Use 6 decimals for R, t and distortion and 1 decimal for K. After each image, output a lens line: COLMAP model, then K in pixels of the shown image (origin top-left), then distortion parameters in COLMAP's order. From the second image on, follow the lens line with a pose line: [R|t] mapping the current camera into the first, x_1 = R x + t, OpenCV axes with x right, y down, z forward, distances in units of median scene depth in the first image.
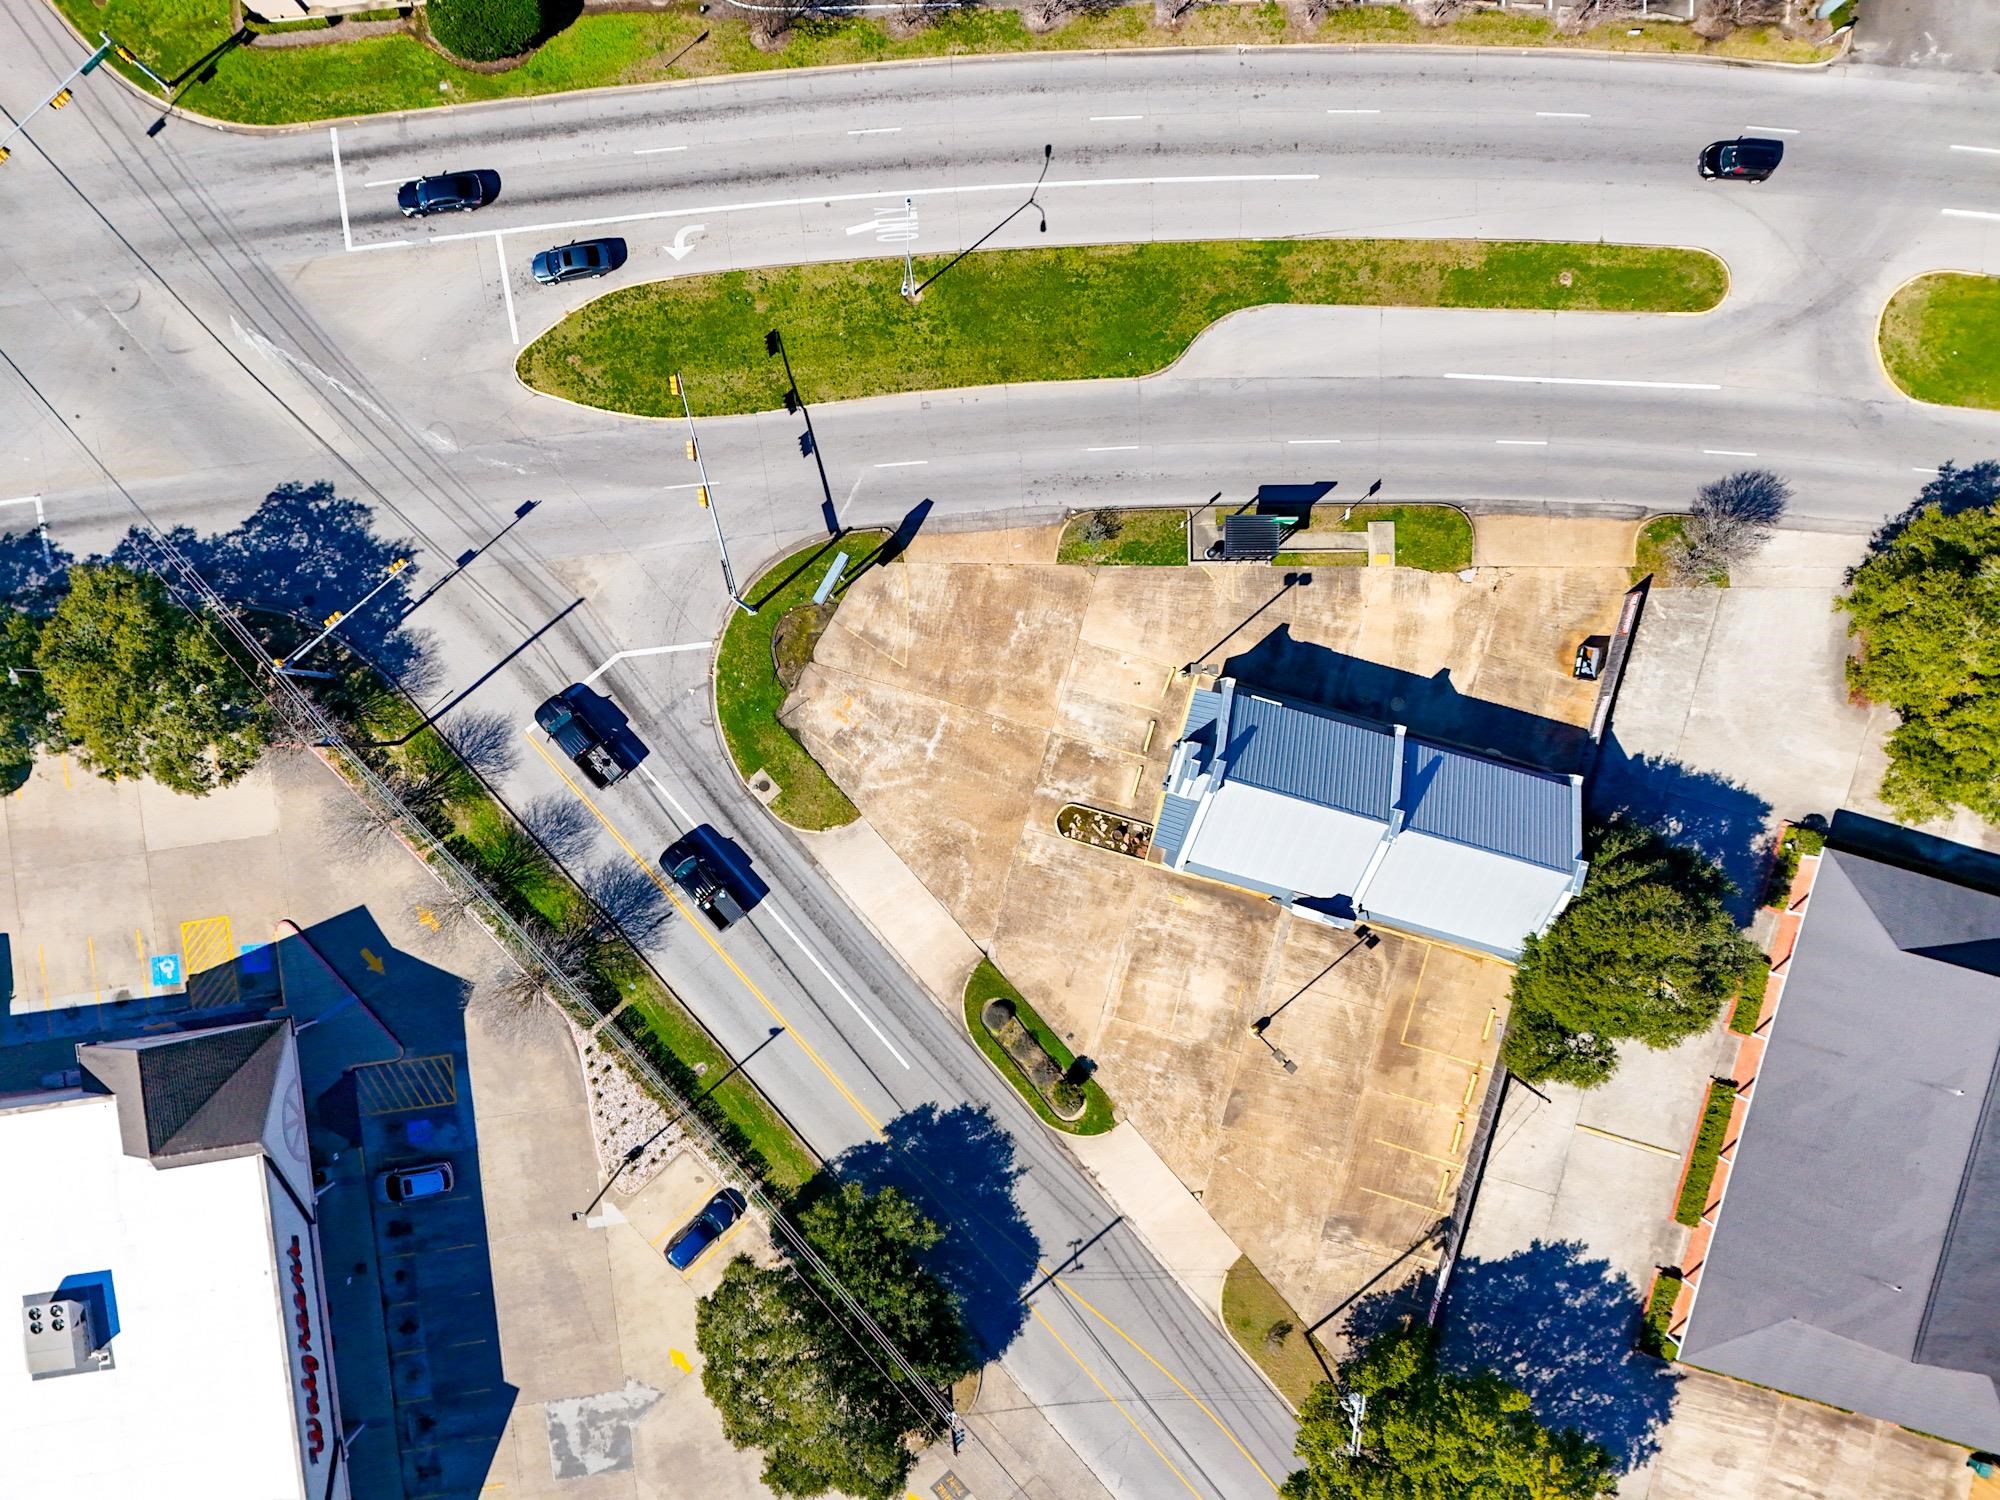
lens RADIAL K [[1455.2, 0, 998.8], [0, 1455.2, 752.9], [0, 0, 1]] dist [0.068815, -0.054325]
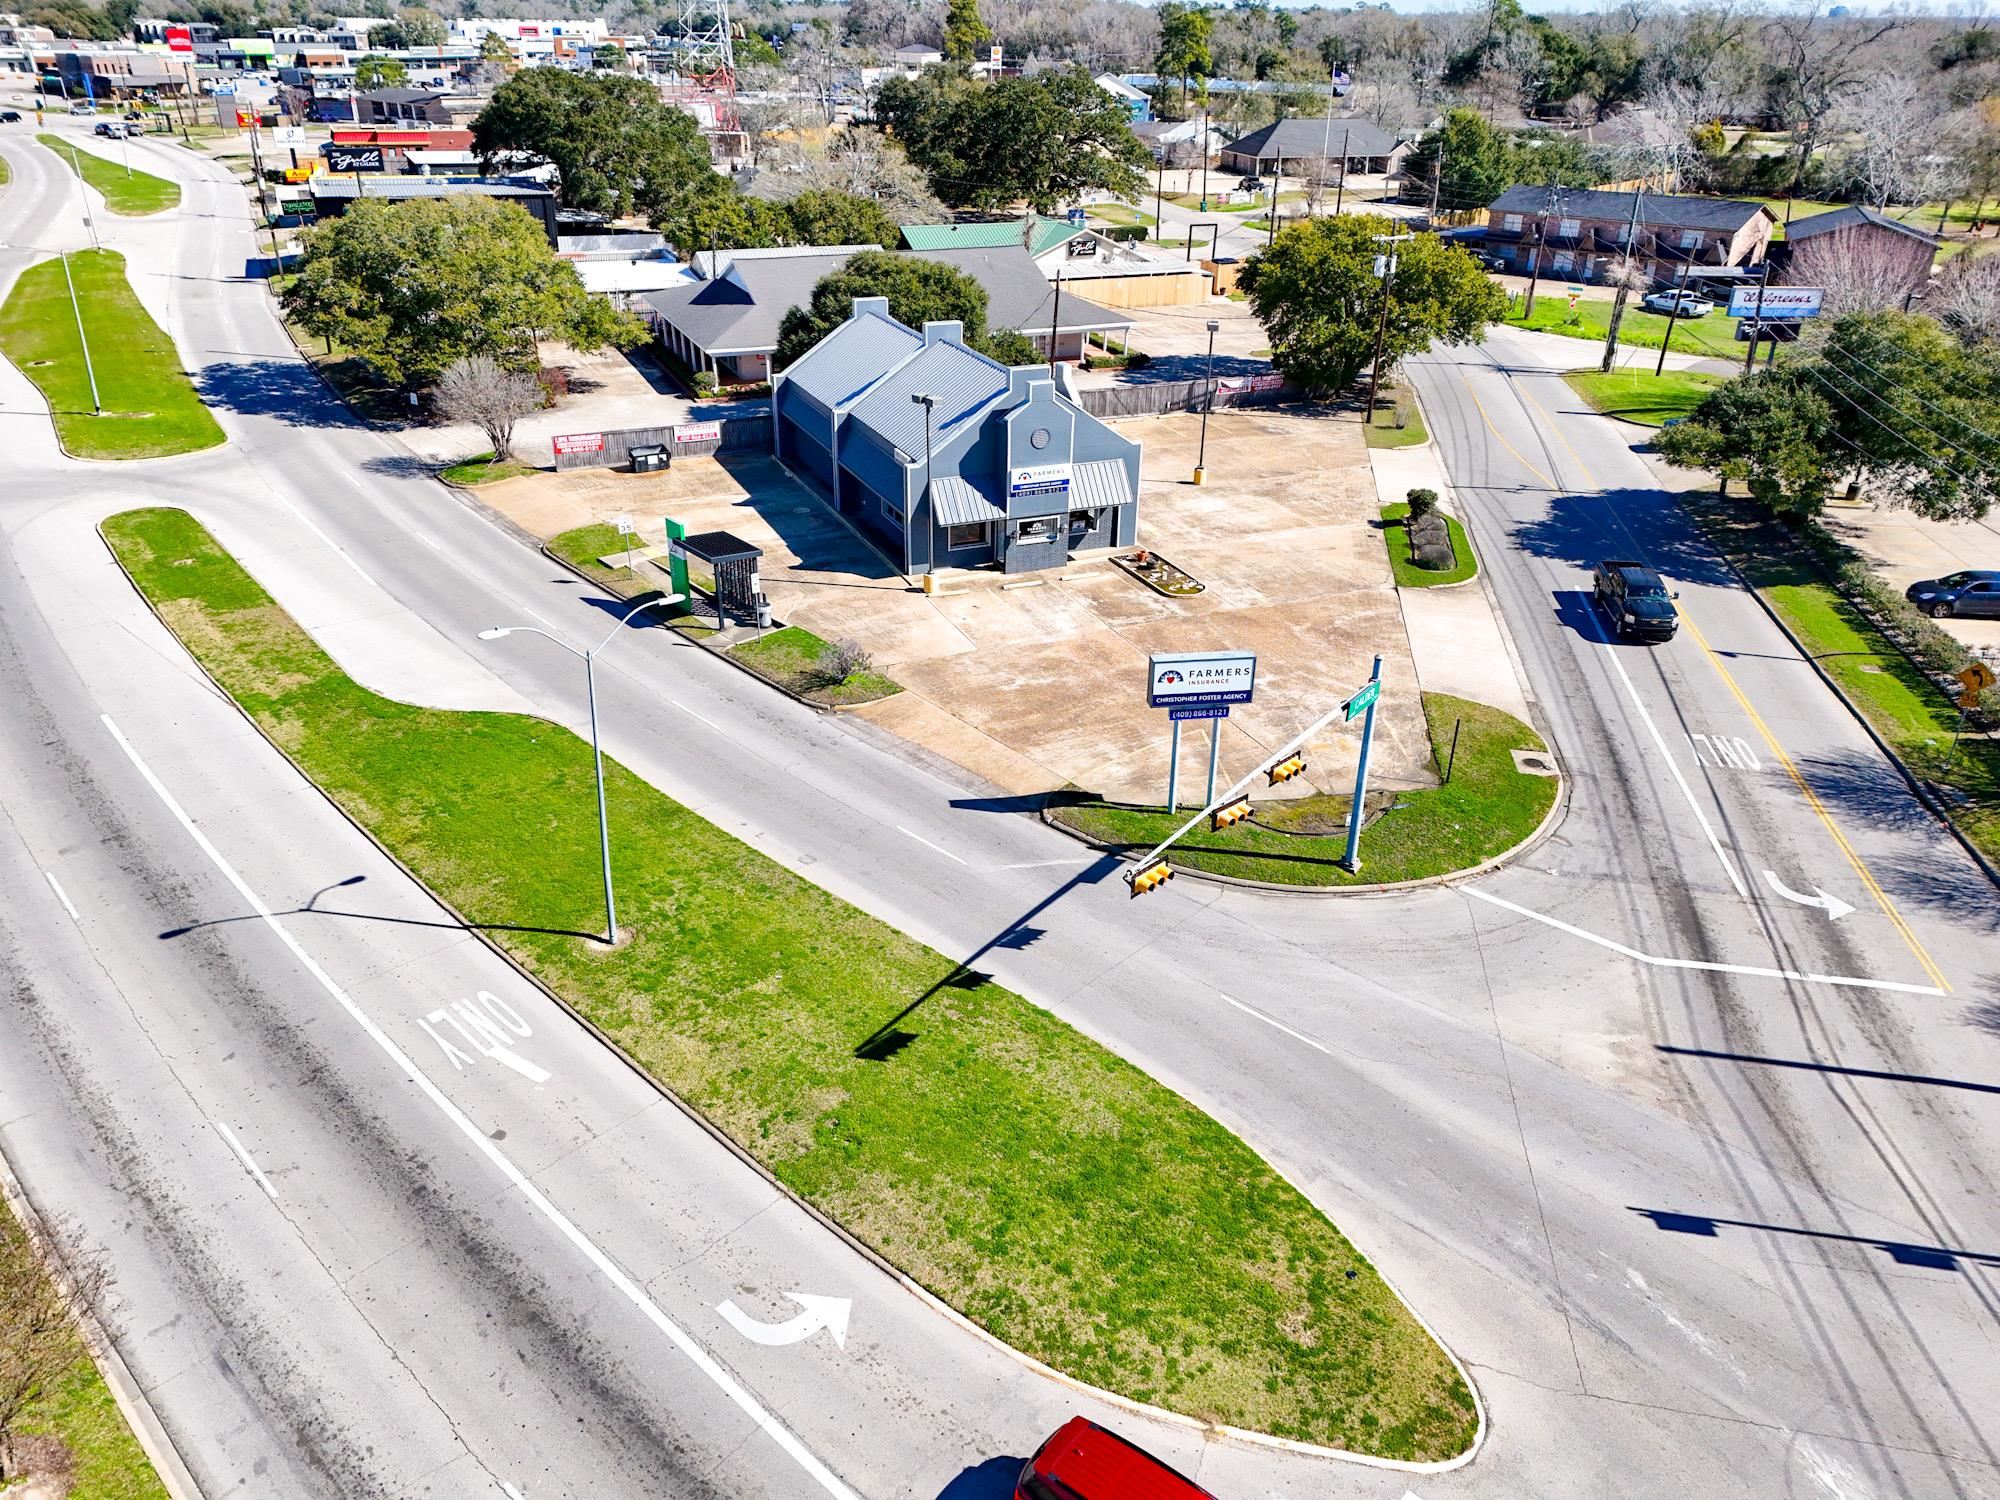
lens RADIAL K [[1455.2, 0, 998.8], [0, 1455.2, 752.9], [0, 0, 1]] dist [0.068815, -0.054325]
pose [[-0.633948, -0.379107, 0.674083, -0.410614], [0.772820, -0.277490, 0.570744, -0.458978], [-0.029322, 0.882767, 0.468895, 0.731972]]
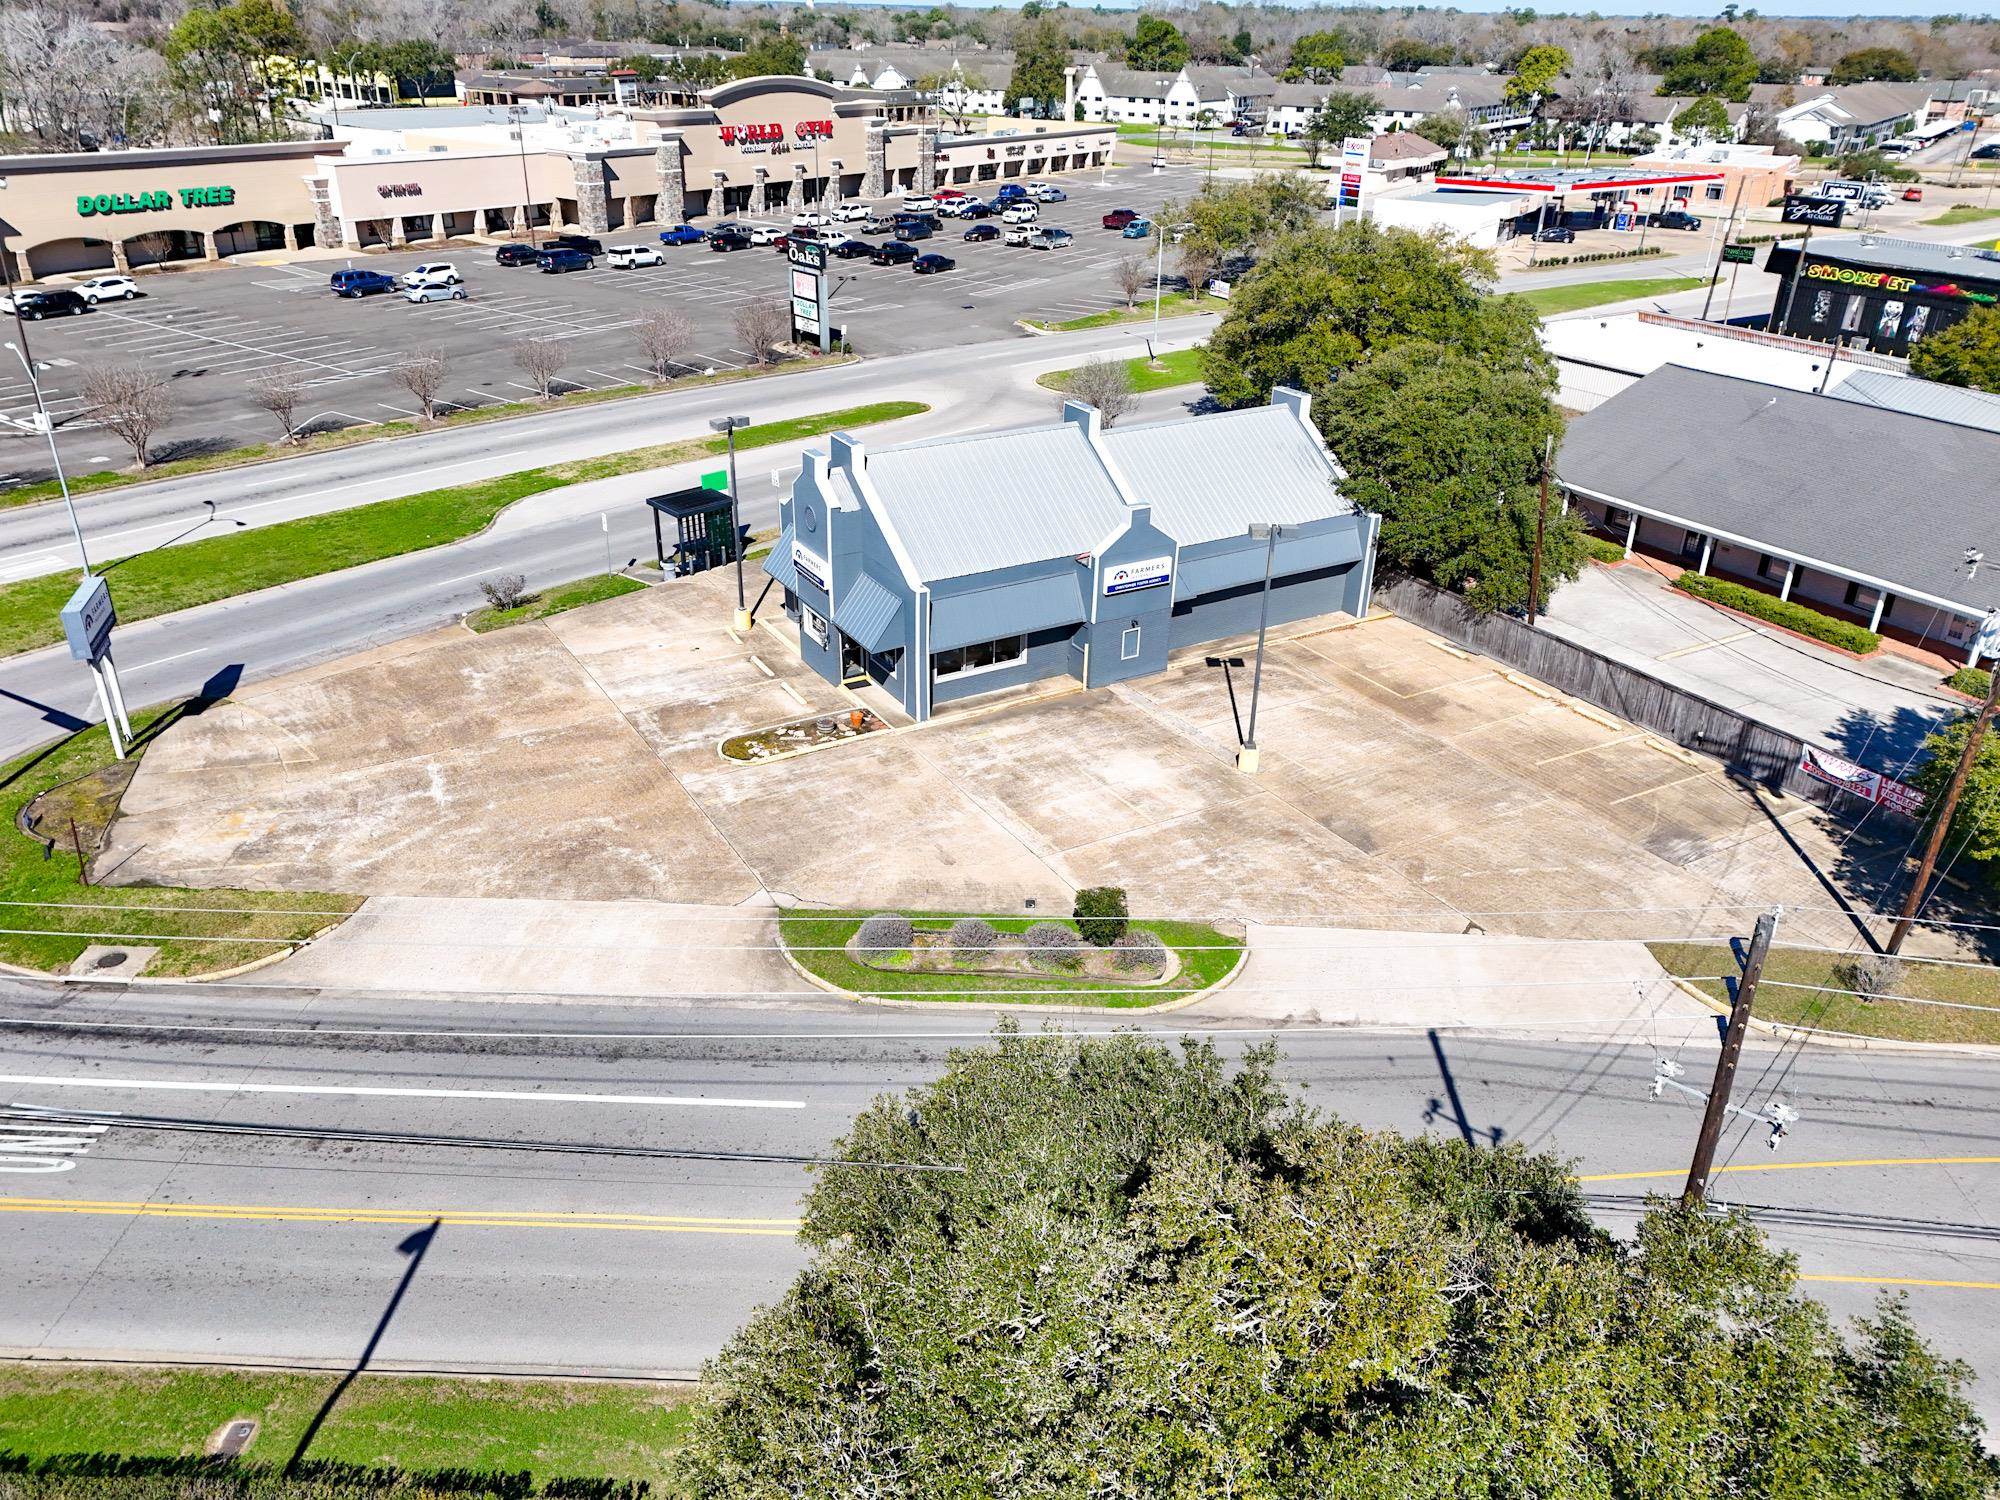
lens RADIAL K [[1455.2, 0, 998.8], [0, 1455.2, 752.9], [0, 0, 1]] dist [0.068815, -0.054325]
pose [[0.686627, -0.338138, 0.643588, -0.241078], [0.727009, 0.319848, -0.607581, 0.454172], [-0.000405, 0.885076, 0.465446, 0.740289]]
